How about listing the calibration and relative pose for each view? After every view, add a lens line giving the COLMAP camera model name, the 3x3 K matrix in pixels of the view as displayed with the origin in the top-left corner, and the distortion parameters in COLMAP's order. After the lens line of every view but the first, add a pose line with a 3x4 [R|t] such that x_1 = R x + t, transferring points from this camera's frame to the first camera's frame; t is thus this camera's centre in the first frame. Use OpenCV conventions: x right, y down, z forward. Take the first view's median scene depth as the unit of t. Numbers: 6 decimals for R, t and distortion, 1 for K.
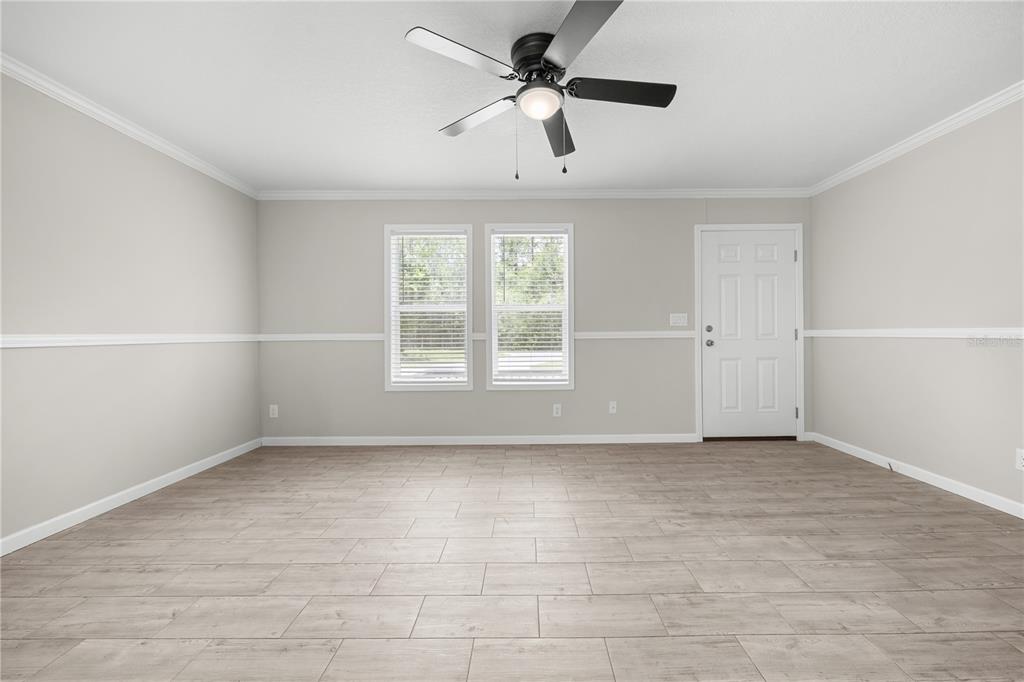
lens RADIAL K [[359.5, 0, 525.7], [0, 359.5, 330.3], [0, 0, 1]] dist [-0.001931, -0.000367]
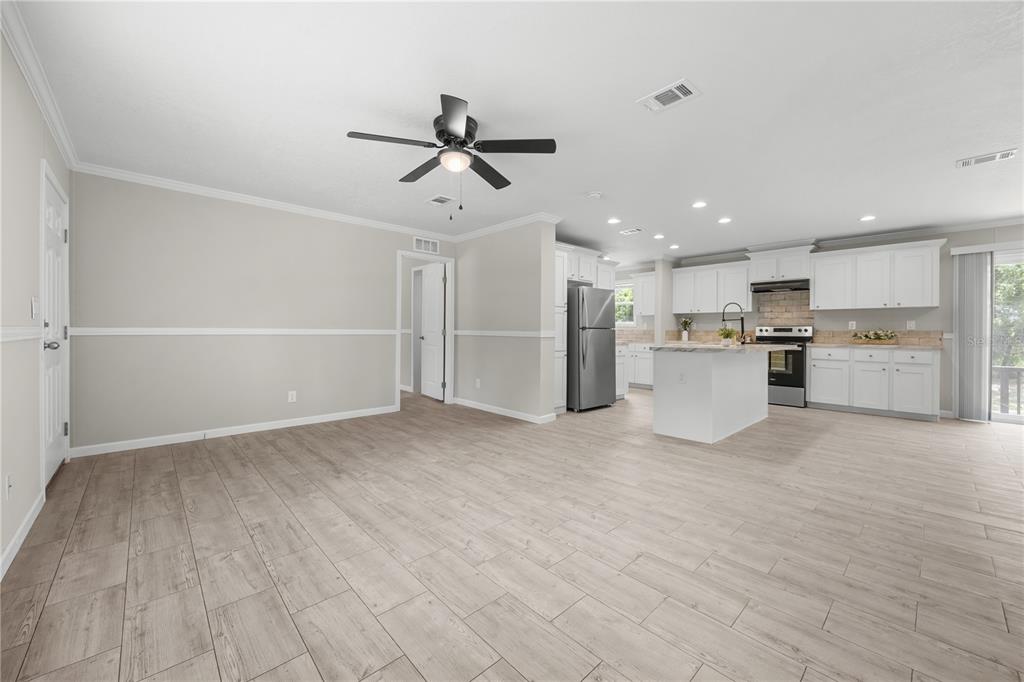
lens RADIAL K [[419.1, 0, 526.8], [0, 419.1, 332.2], [0, 0, 1]] dist [-0.008742, -0.000545]
pose [[-0.675379, 0.003076, 0.737464, -0.781858], [-0.004926, 0.999950, -0.008683, 0.032083], [-0.737454, -0.009497, -0.675330, 1.157162]]
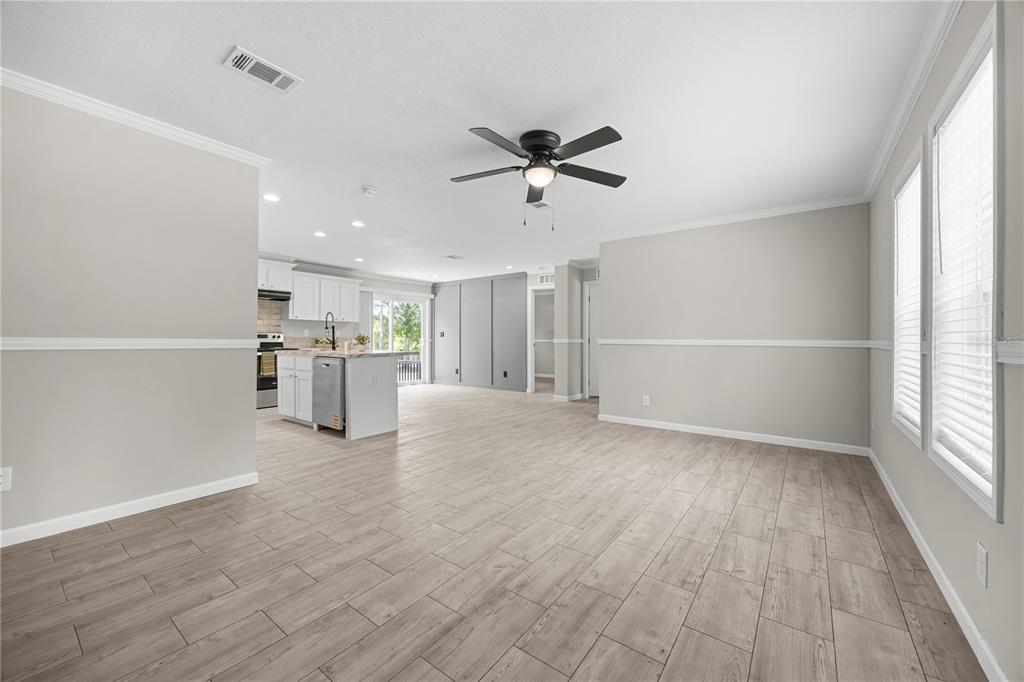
lens RADIAL K [[419.1, 0, 515.2], [0, 419.1, 339.7], [0, 0, 1]] dist [-0.008742, -0.000545]
pose [[-0.571338, 0.007344, -0.820682, 0.863454], [0.007656, 0.999964, 0.003618, 0.016611], [0.820679, -0.004216, -0.571374, 1.147259]]
